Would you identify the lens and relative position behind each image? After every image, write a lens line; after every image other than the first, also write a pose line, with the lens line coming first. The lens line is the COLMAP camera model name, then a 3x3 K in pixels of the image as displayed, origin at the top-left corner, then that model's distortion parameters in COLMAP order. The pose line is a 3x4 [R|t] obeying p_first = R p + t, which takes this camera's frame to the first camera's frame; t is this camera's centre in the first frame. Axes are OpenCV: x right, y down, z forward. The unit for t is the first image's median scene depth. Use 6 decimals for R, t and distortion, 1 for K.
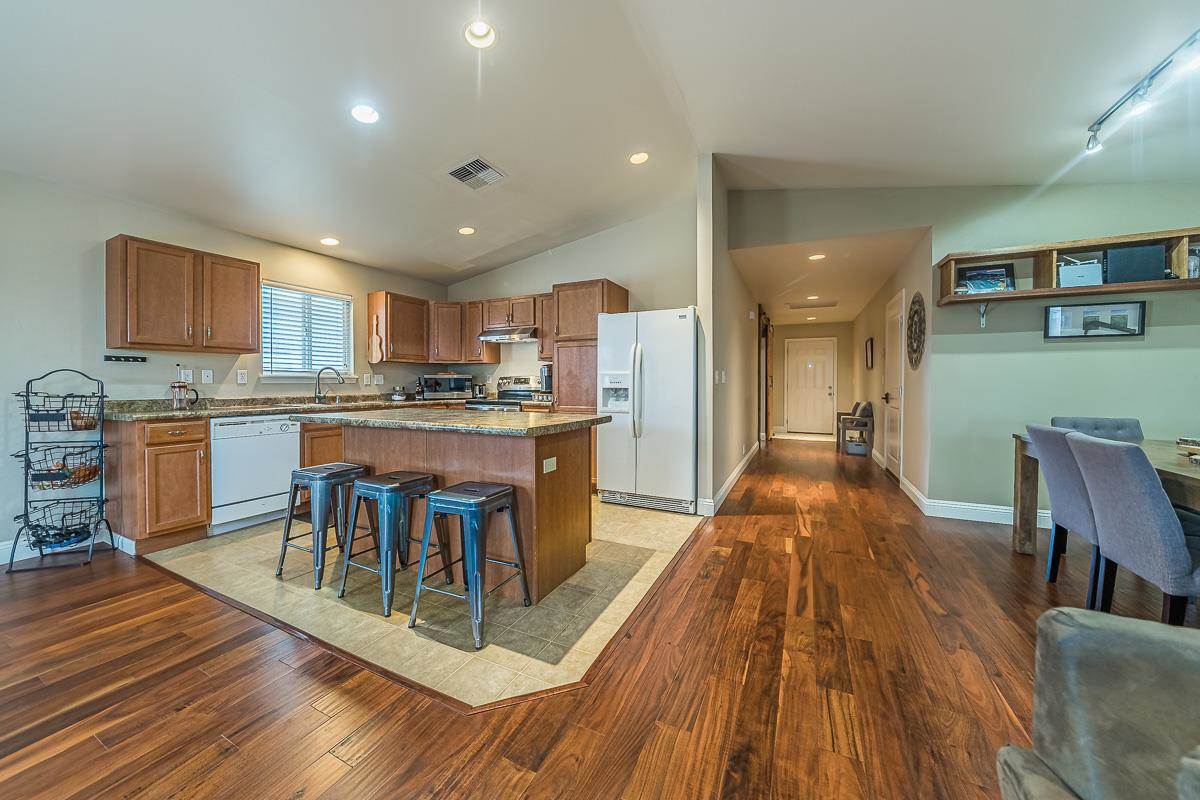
lens RADIAL K [[436.3, 0, 581.4], [0, 436.3, 390.4], [0, 0, 1]] dist [-0.000389, -0.000004]
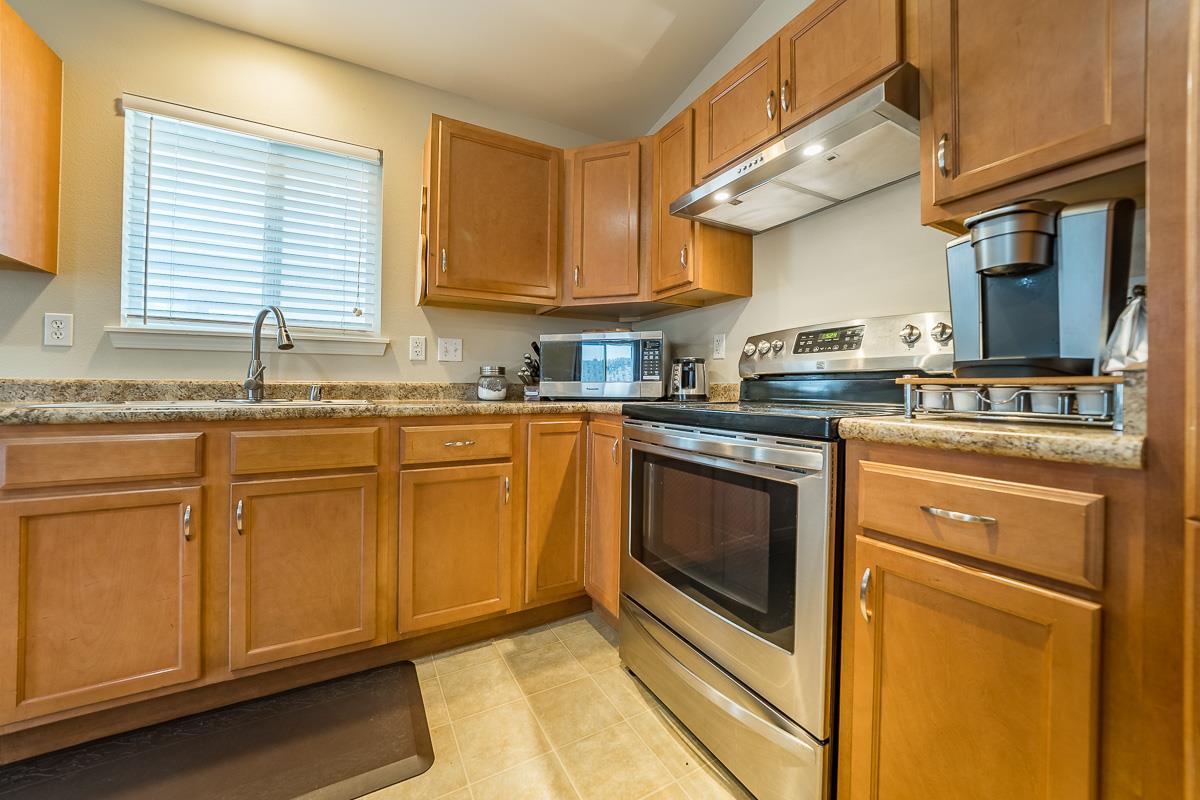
lens RADIAL K [[436.3, 0, 581.4], [0, 436.3, 390.4], [0, 0, 1]] dist [-0.000389, -0.000004]
pose [[0.812394, 0.012454, -0.582976, -0.105304], [-0.017521, 0.999842, -0.003056, 0.013943], [0.582846, 0.012697, 0.812483, 0.710215]]
